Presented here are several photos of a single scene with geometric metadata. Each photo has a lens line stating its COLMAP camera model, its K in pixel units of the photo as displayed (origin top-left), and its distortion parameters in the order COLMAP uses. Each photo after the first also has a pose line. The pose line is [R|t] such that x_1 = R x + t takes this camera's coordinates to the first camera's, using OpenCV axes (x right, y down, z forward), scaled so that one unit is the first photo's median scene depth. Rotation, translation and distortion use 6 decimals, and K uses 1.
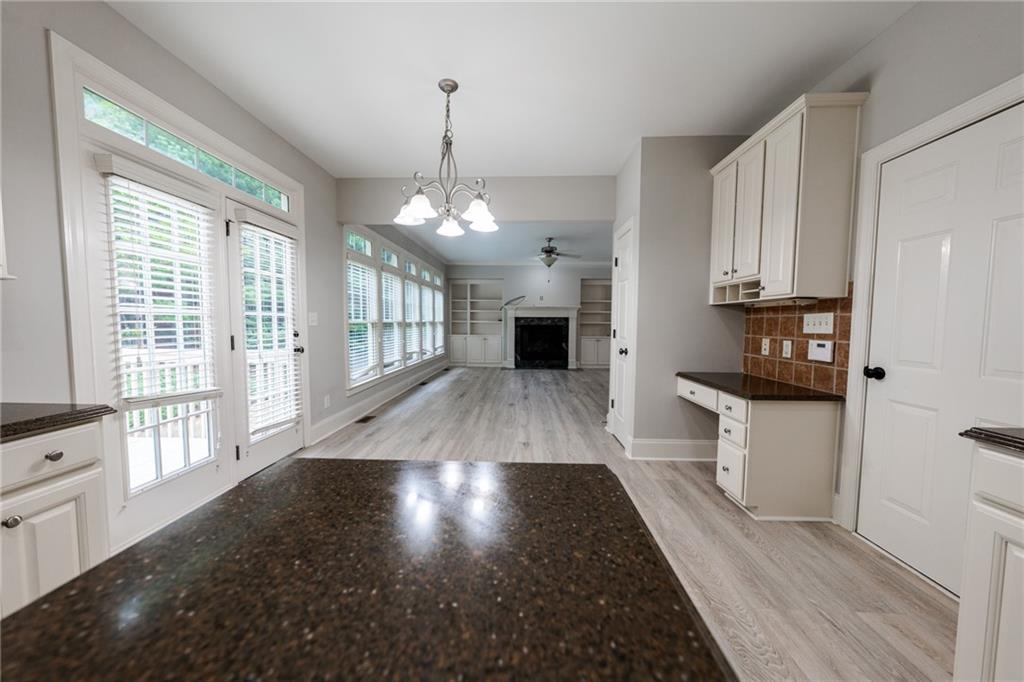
lens RADIAL K [[349.8, 0, 500.9], [0, 349.8, 341.7], [0, 0, 1]] dist [-0.002211, 0.000266]
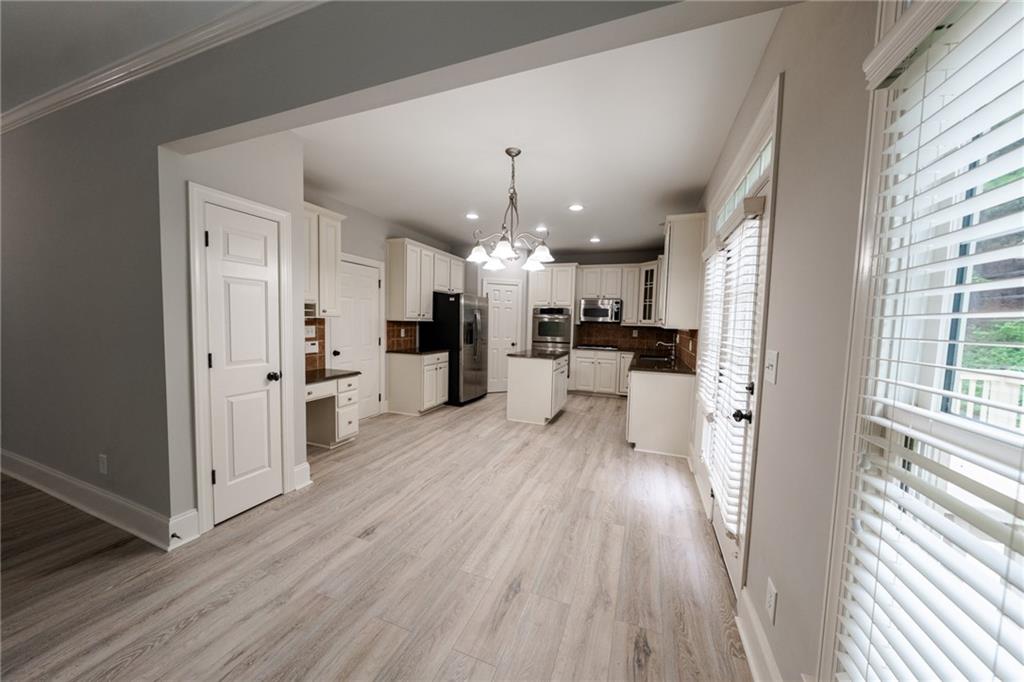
lens RADIAL K [[349.8, 0, 506.4], [0, 349.8, 346.1], [0, 0, 1]] dist [-0.002211, 0.000266]
pose [[-0.949052, -0.054399, 0.310389, -0.167605], [-0.014298, 0.991406, 0.130039, -0.066186], [-0.314795, 0.118976, -0.941673, 0.698662]]
